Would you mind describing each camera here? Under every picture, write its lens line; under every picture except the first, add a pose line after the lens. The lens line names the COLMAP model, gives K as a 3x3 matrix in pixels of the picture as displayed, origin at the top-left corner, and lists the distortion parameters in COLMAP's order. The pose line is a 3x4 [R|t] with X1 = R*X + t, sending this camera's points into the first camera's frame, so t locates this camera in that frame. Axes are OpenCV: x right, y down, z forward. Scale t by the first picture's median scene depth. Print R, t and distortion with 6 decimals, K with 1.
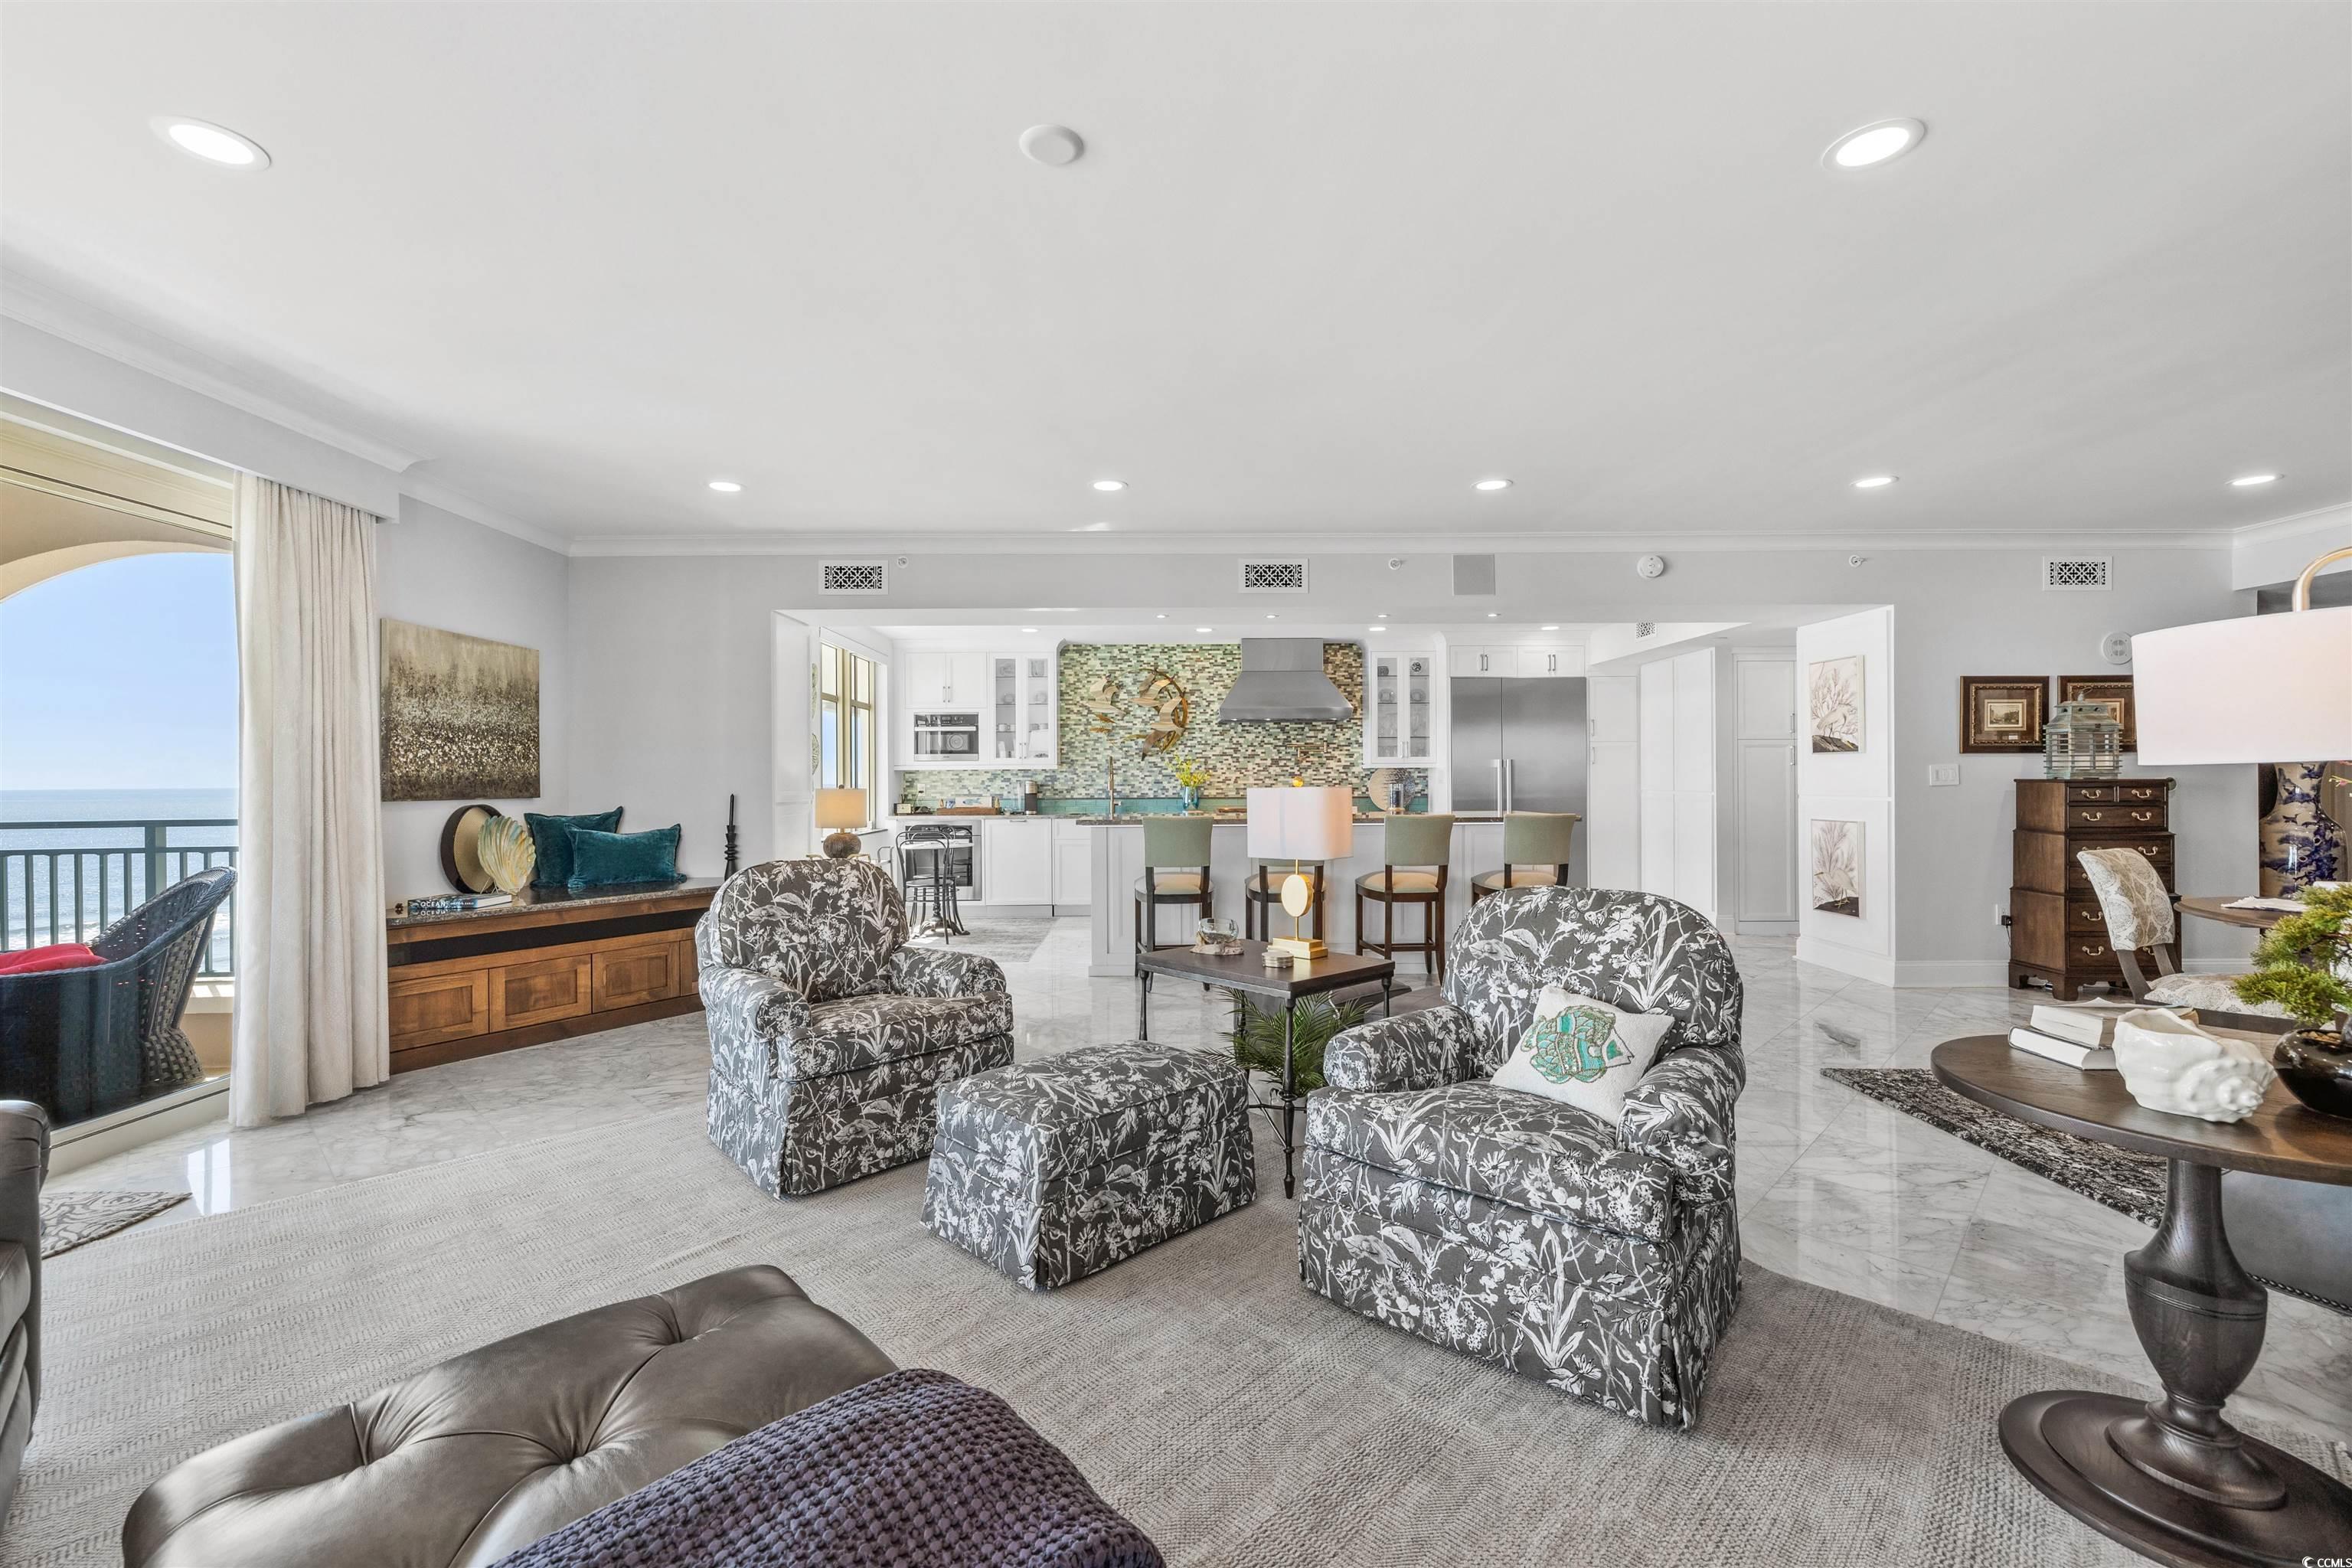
lens RADIAL K [[990.5, 0, 1167.9], [0, 990.5, 774.7], [0, 0, 1]] dist [0.004615, -0.000201]
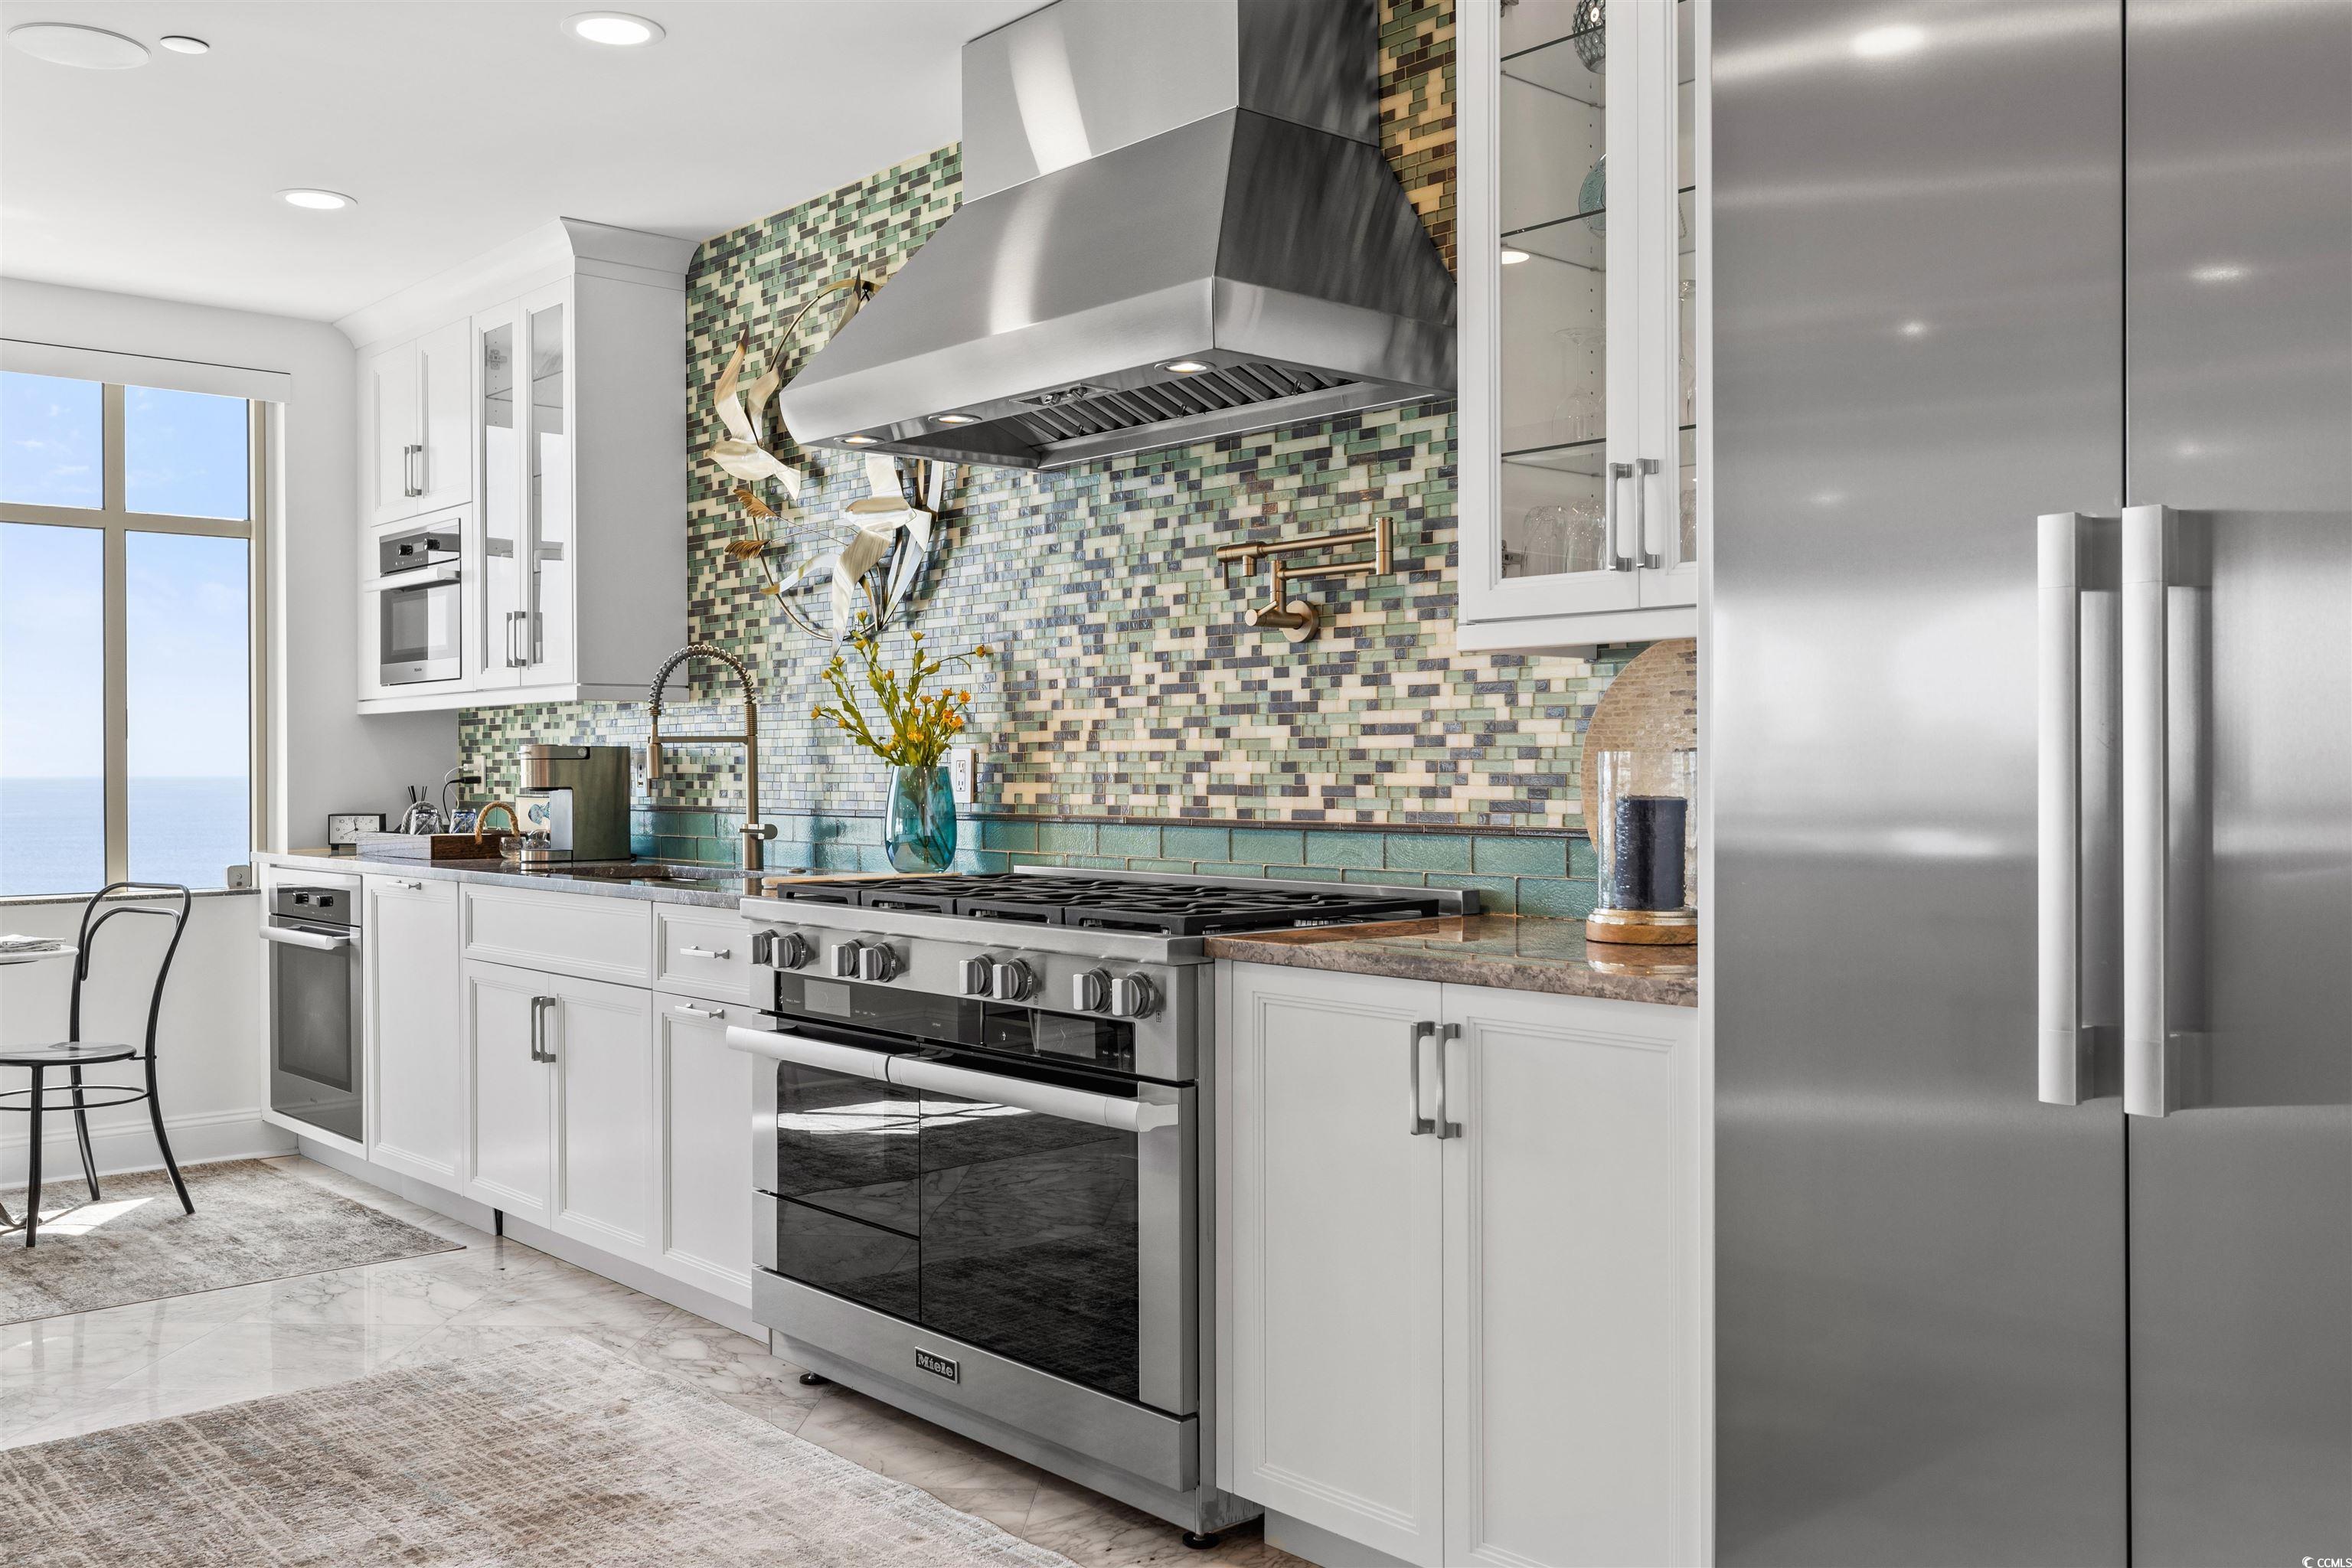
lens RADIAL K [[2035.5, 0, 1152.2], [0, 2035.5, 774.2], [0, 0, 1]] dist [0.001352, -0.001859]
pose [[0.657342, 0.005505, -0.753572, 0.606976], [0.003777, 0.999937, 0.010600, 0.013367], [0.753583, -0.009814, 0.657280, 1.091187]]
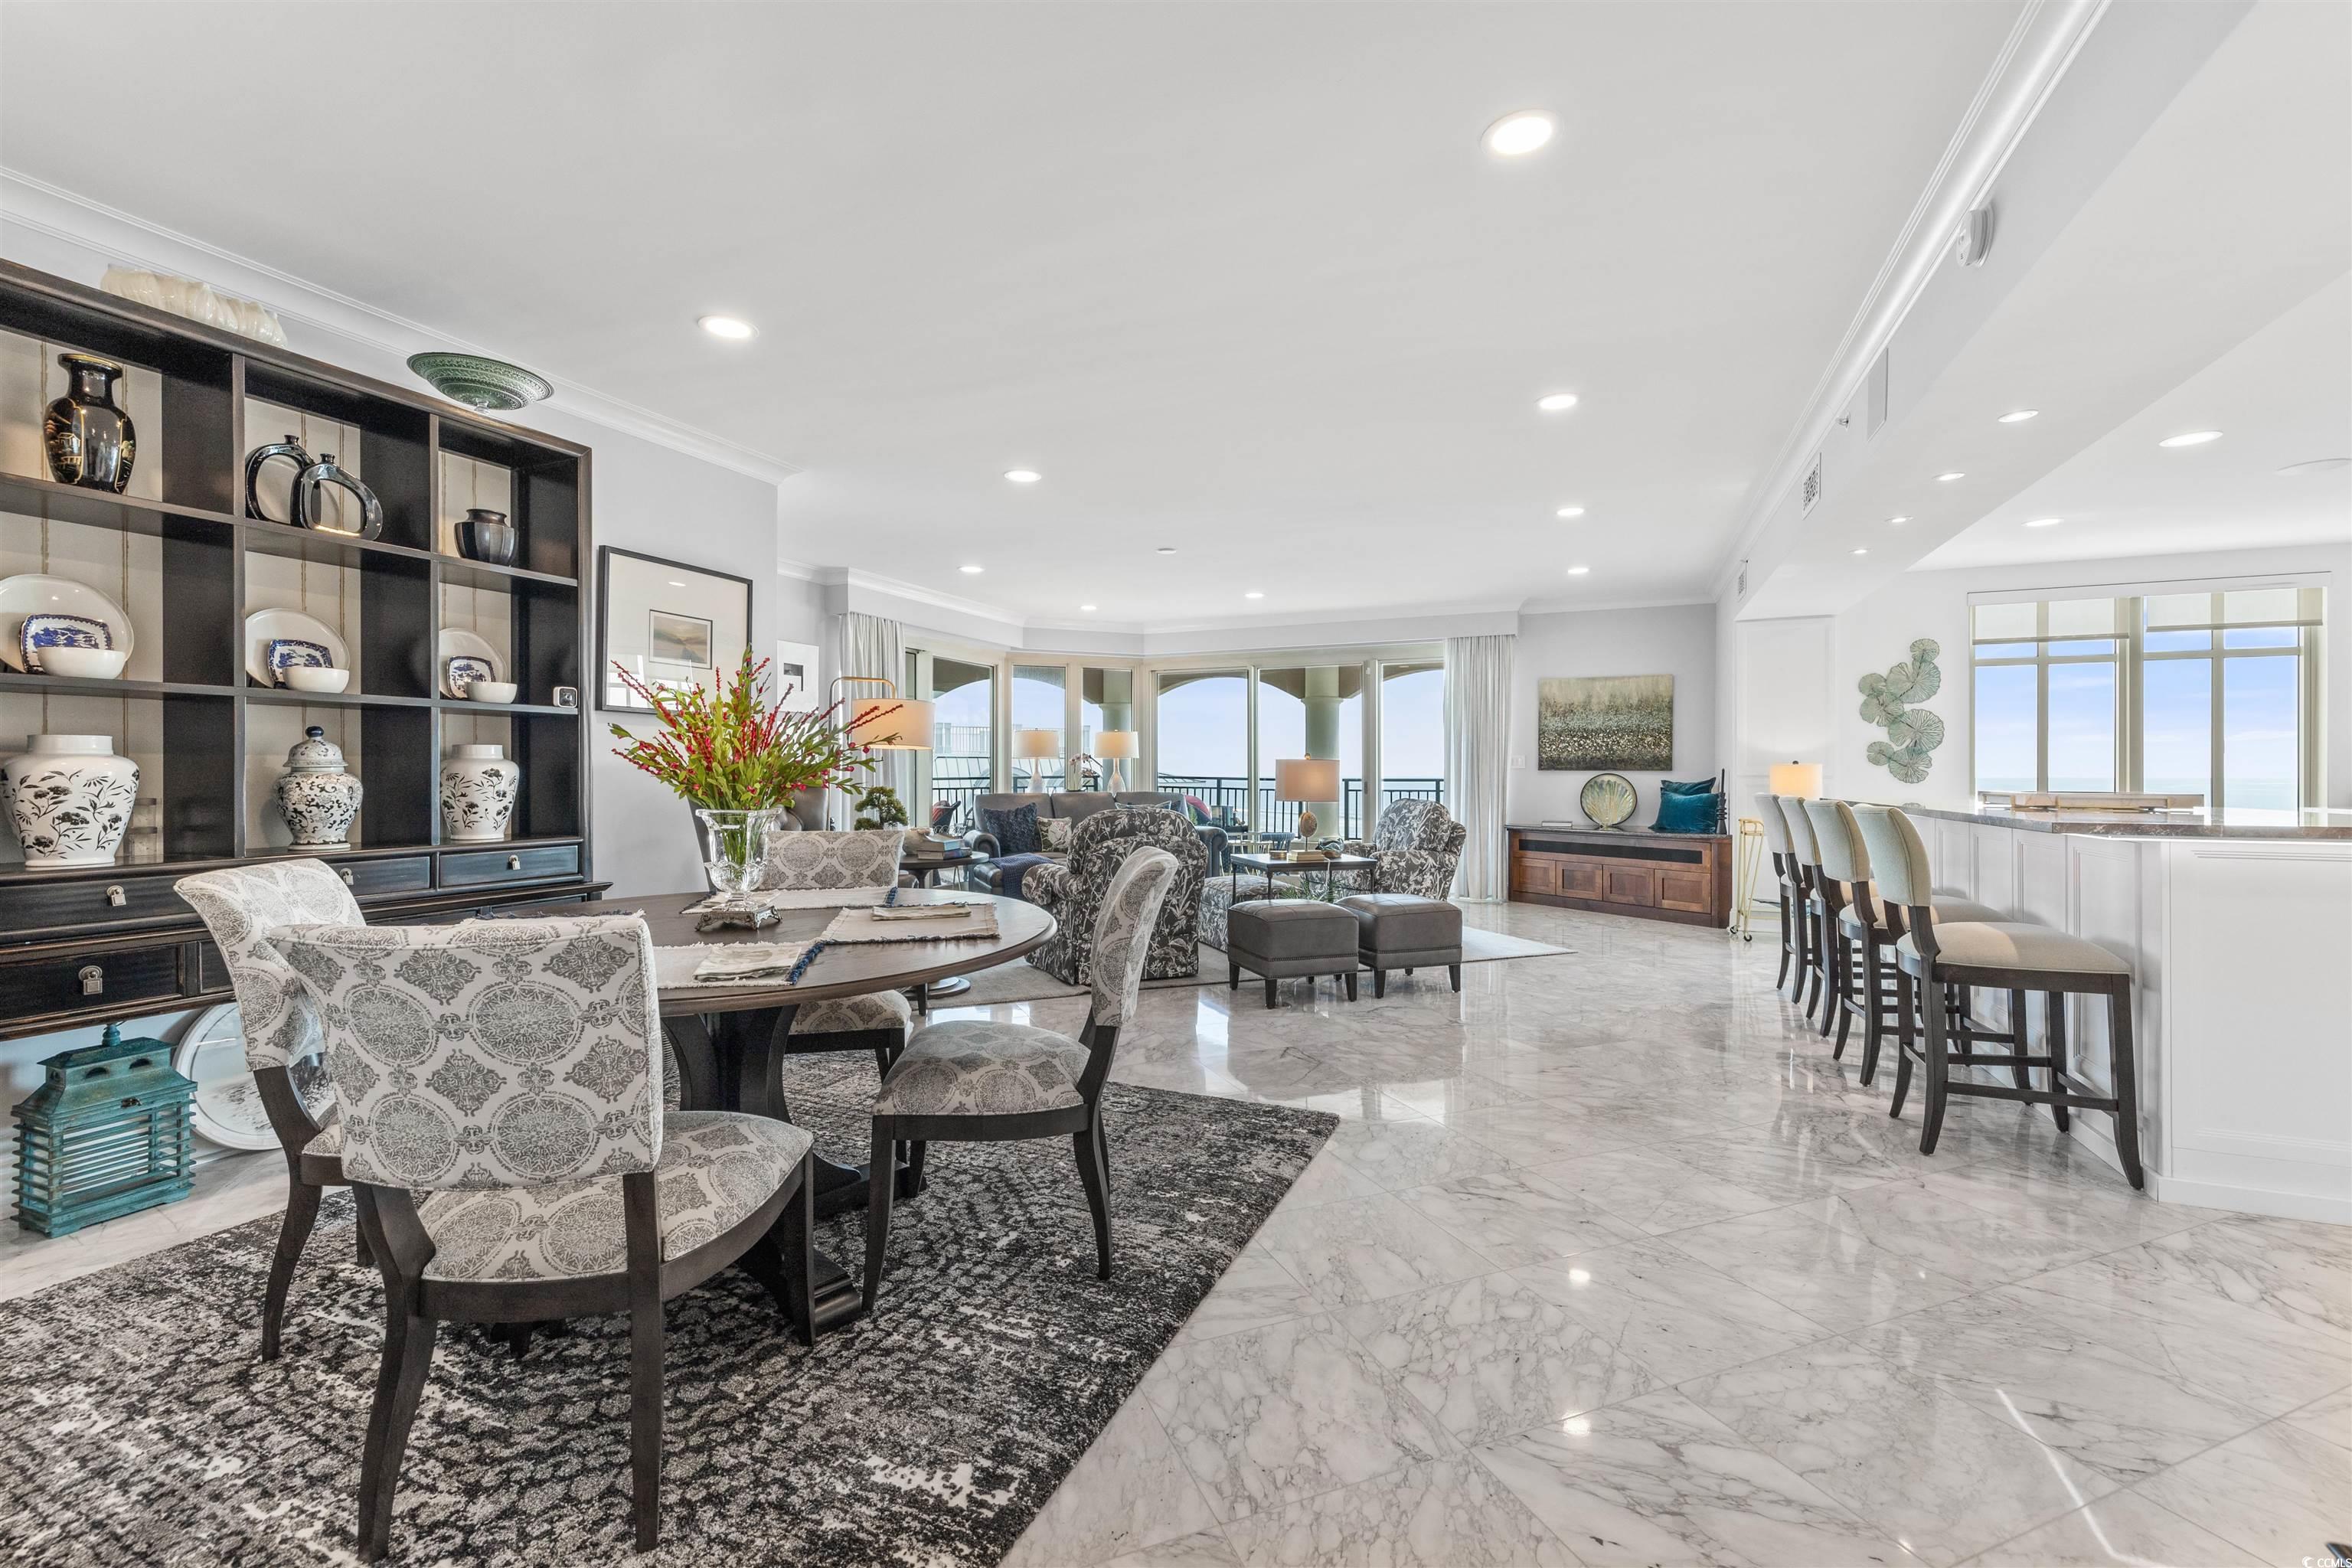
lens RADIAL K [[990.5, 0, 1176.4], [0, 990.5, 774.9], [0, 0, 1]] dist [0.004615, -0.000201]
pose [[-0.401377, 0.006099, -0.915892, 0.933060], [0.006380, 0.999972, 0.003863, 0.016488], [0.915891, -0.004293, -0.401405, 0.784173]]
